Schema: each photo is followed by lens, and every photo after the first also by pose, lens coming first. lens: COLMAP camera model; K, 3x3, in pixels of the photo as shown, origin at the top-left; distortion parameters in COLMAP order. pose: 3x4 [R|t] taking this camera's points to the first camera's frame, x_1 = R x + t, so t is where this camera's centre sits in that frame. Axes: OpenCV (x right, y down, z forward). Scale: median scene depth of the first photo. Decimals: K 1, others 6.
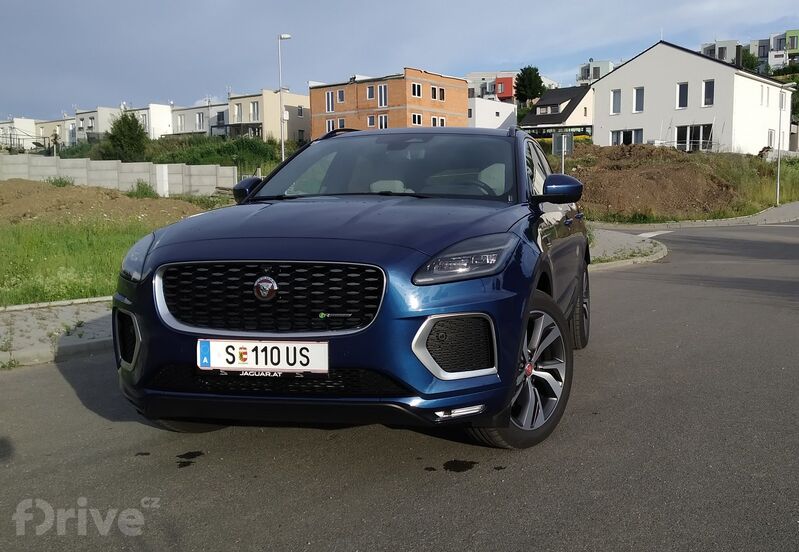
lens RADIAL K [[795.3, 0, 399.5], [0, 795.3, 276.0], [0, 0, 1]] dist [-0.010407, -0.017923]
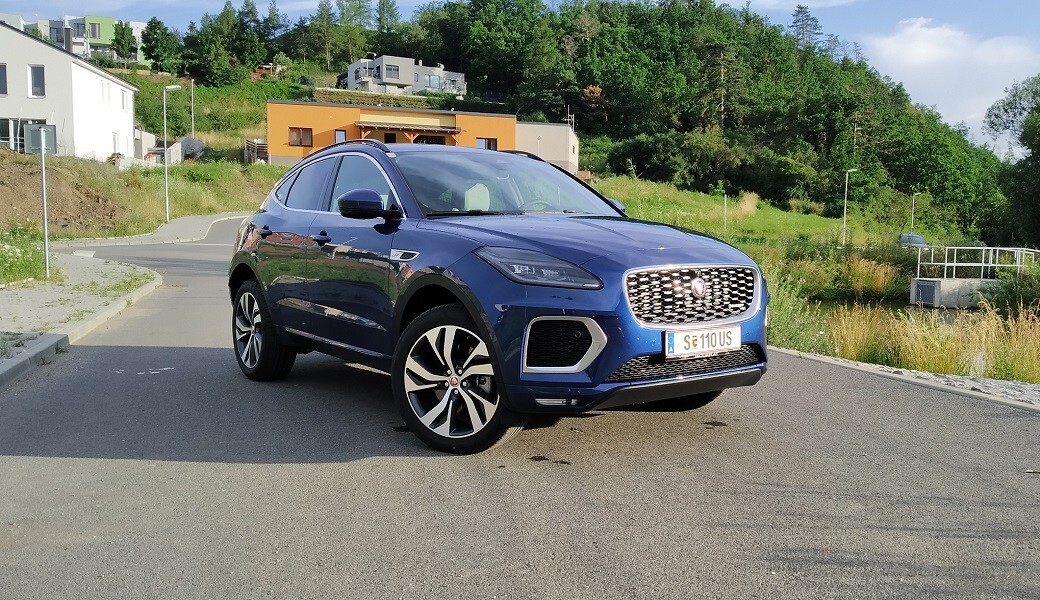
lens RADIAL K [[978.6, 0, 521.4], [0, 978.6, 280.8], [0, 0, 1]] dist [-0.003623, -0.091947]
pose [[0.604226, -0.026306, 0.796378, -1.575260], [0.047978, 0.998843, -0.003407, -0.004251], [-0.795367, 0.040267, 0.604789, 0.280084]]
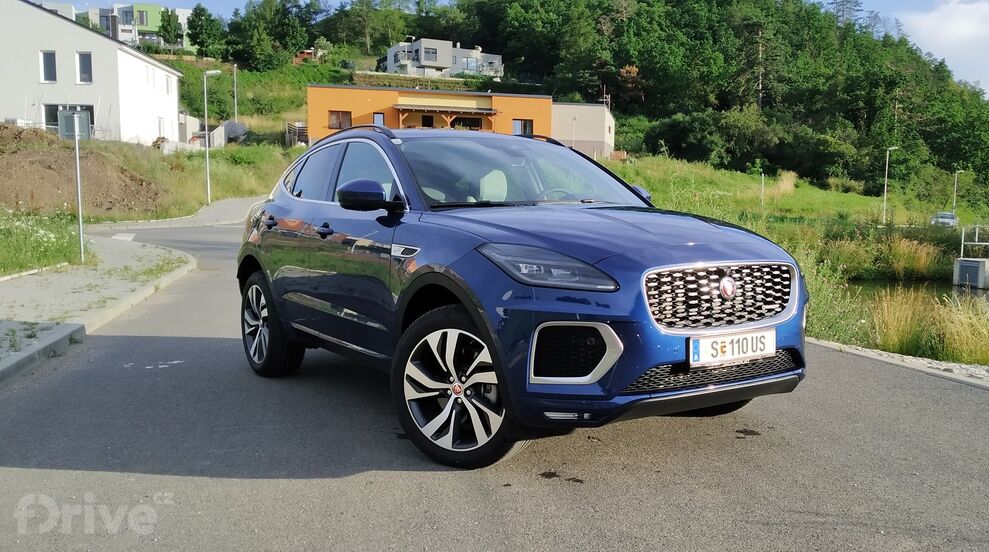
lens RADIAL K [[959.6, 0, 494.5], [0, 959.6, 276.0], [0, 0, 1]] dist [0.020829, -0.144439]
pose [[0.655961, -0.039484, 0.753761, -1.418566], [0.047978, 0.998792, 0.010566, -0.032304], [-0.753268, 0.029233, 0.657064, 0.346814]]
